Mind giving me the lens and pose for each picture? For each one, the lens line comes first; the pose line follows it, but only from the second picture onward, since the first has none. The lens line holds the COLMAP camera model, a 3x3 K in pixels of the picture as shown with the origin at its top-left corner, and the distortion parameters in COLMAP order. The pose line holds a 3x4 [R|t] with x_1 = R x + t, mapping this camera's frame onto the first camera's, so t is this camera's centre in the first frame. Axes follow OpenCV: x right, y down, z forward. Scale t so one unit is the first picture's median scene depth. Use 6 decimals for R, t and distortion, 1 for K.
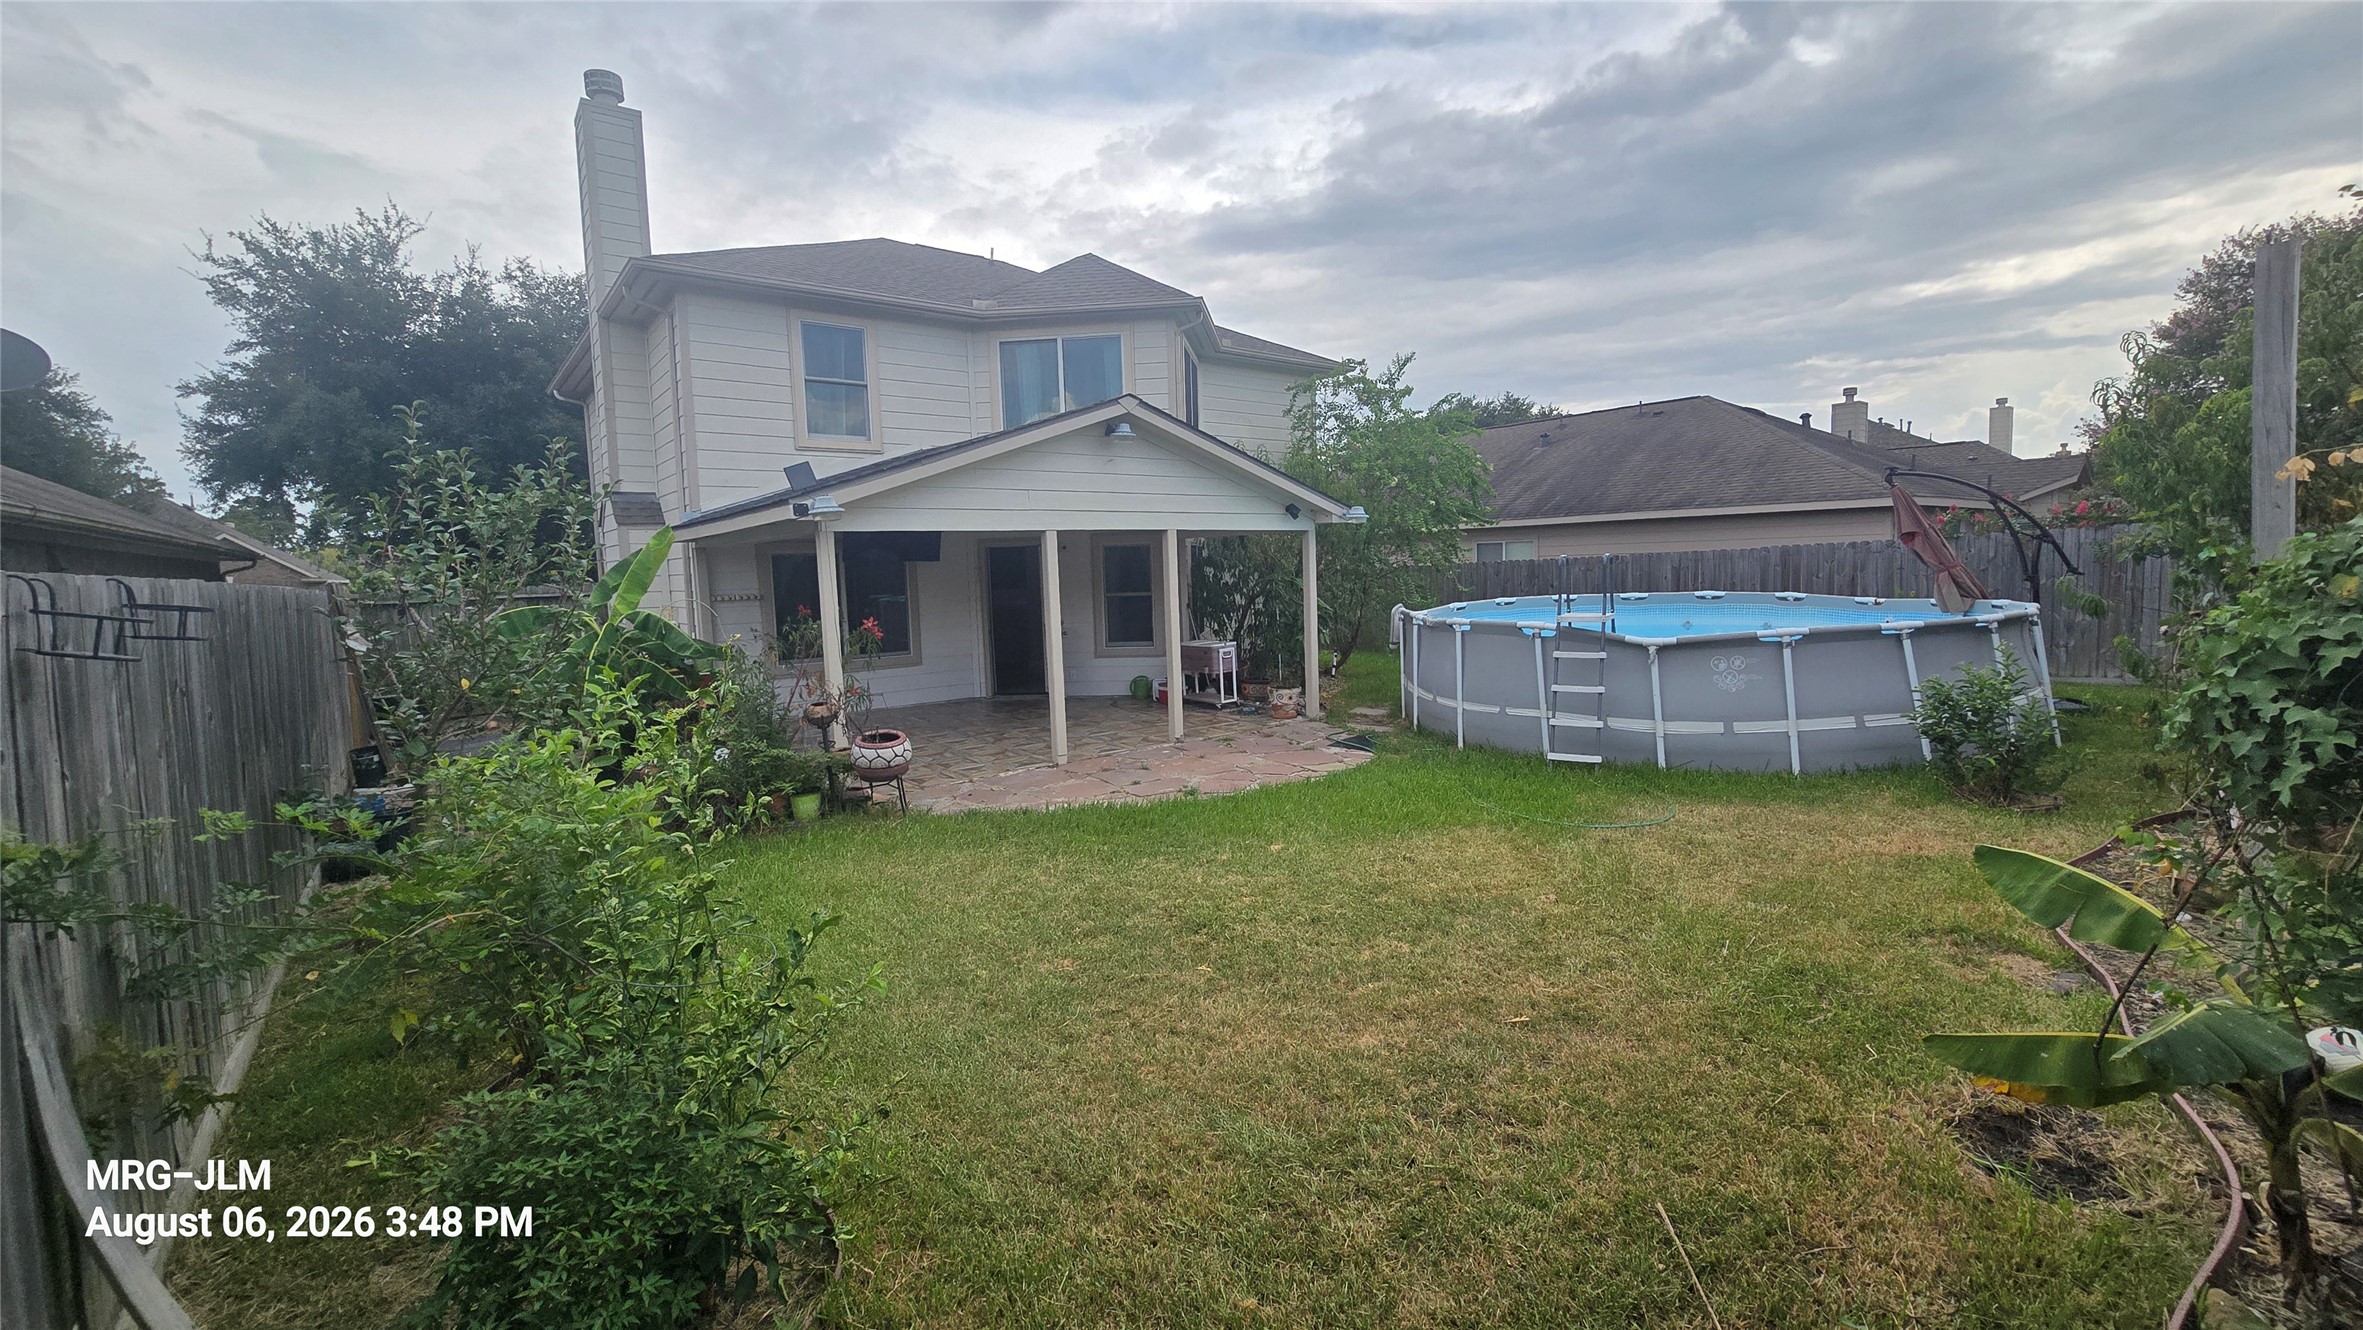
lens RADIAL K [[970.3, 0, 1202.6], [0, 970.3, 663.8], [0, 0, 1]] dist [-0.007666, 0.005155]
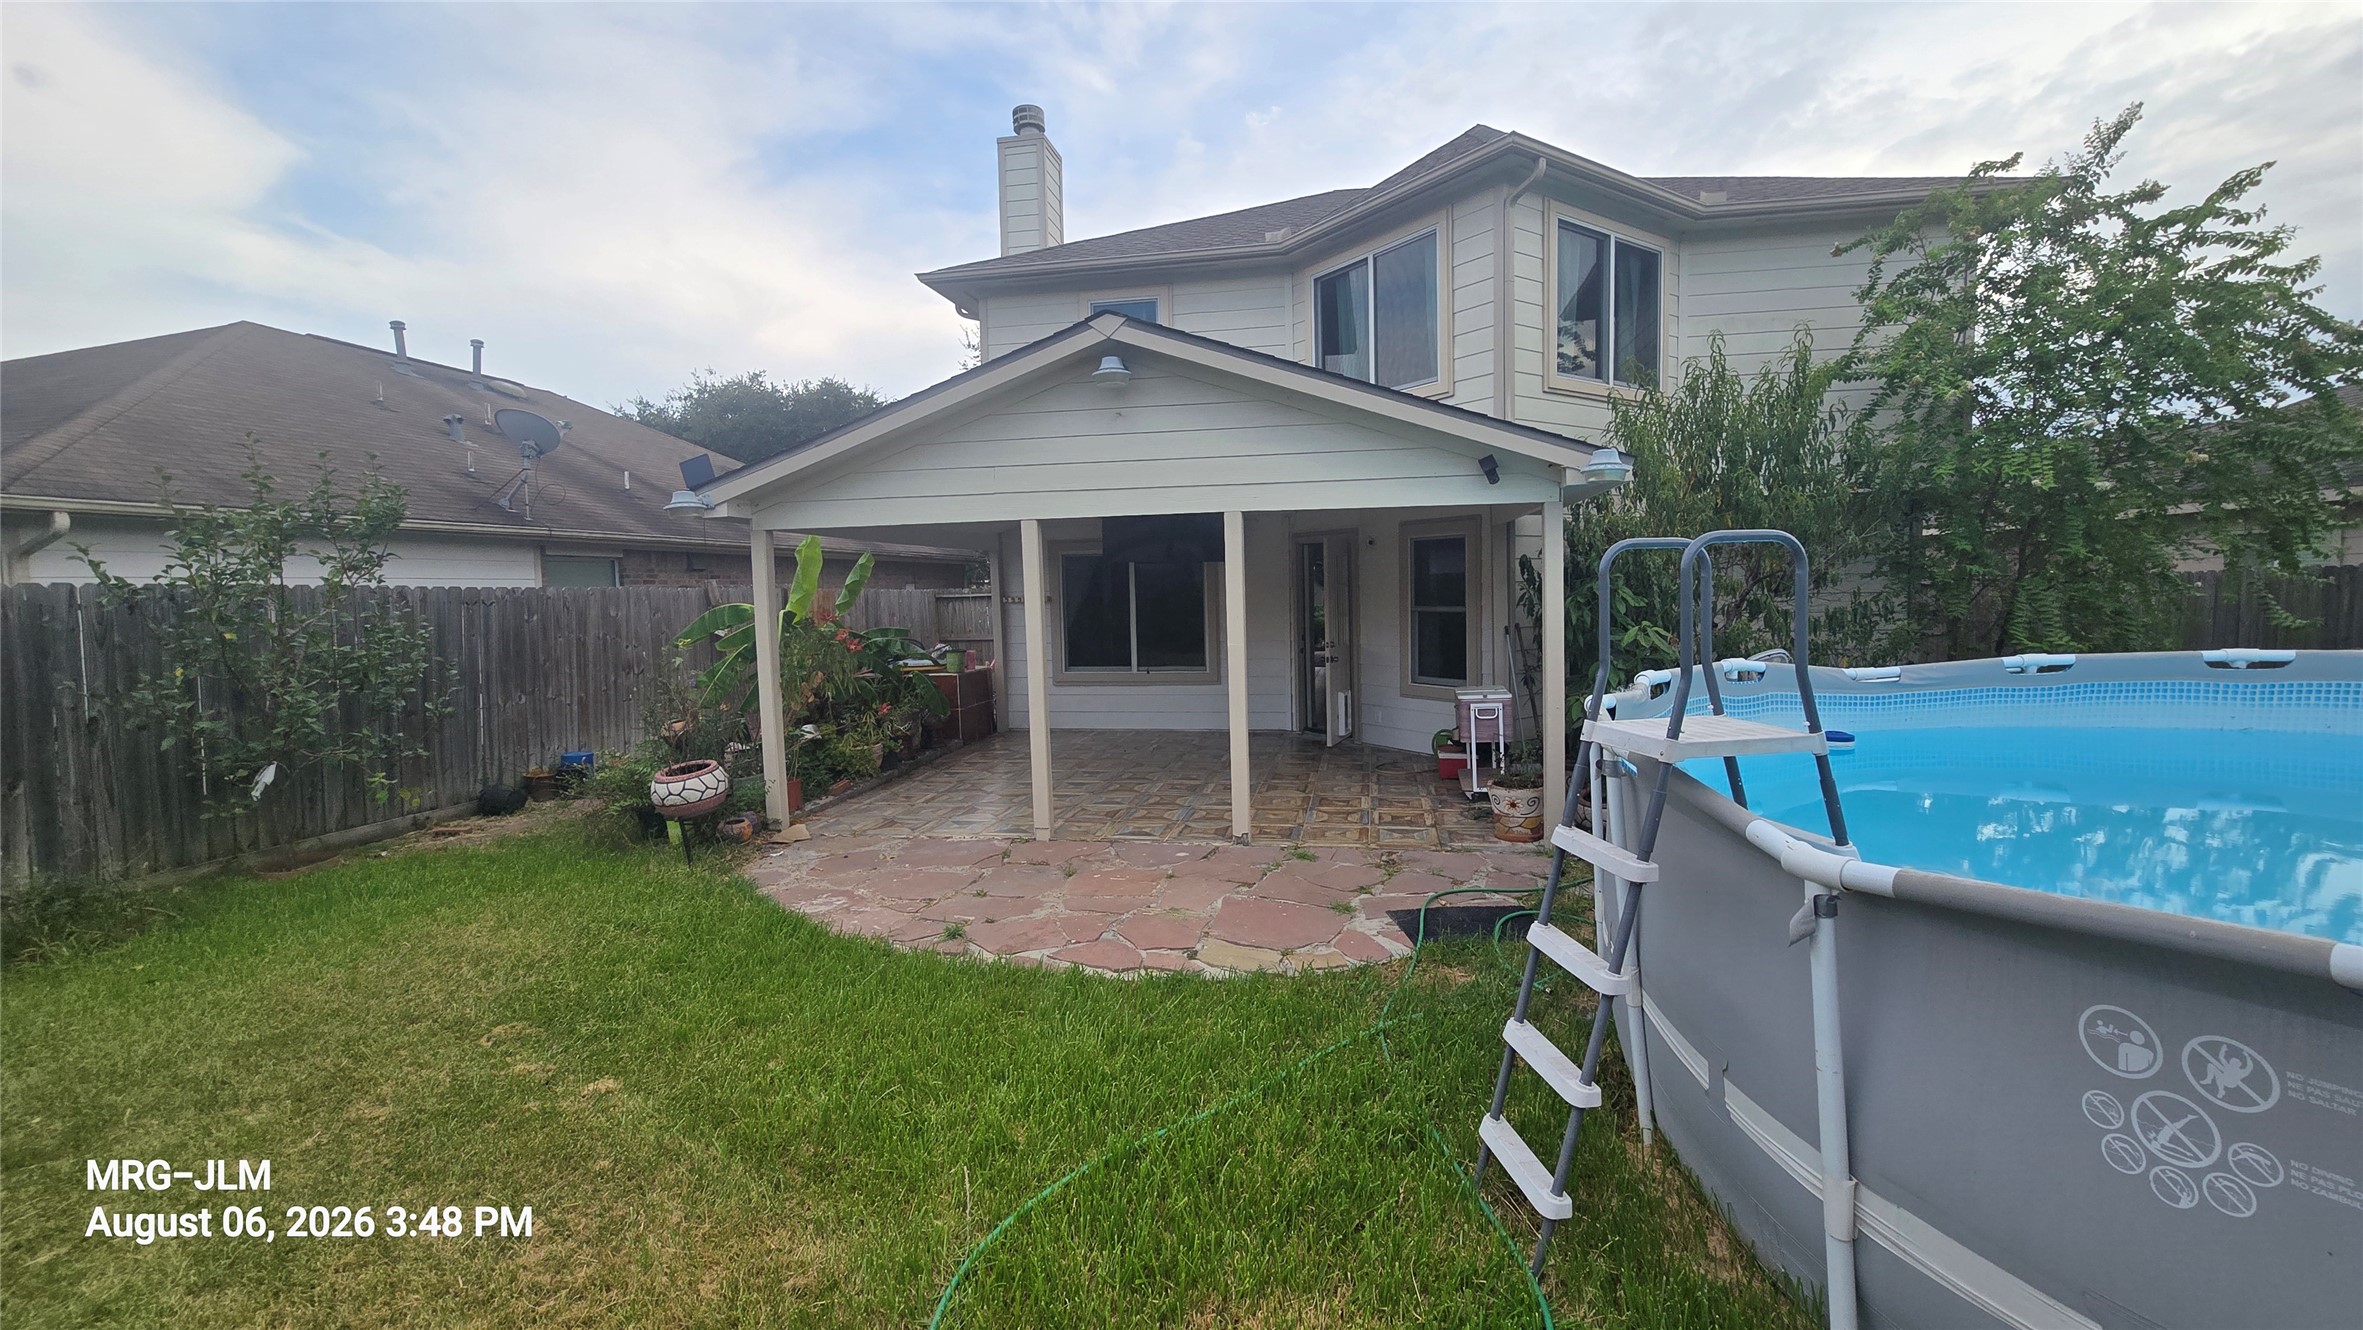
lens RADIAL K [[970.3, 0, 1183.0], [0, 970.3, 661.5], [0, 0, 1]] dist [-0.007666, 0.005155]
pose [[0.650021, 0.078762, -0.755823, 0.289202], [-0.080738, 0.996143, 0.034369, -0.038540], [0.755615, 0.038683, 0.653873, 0.366951]]
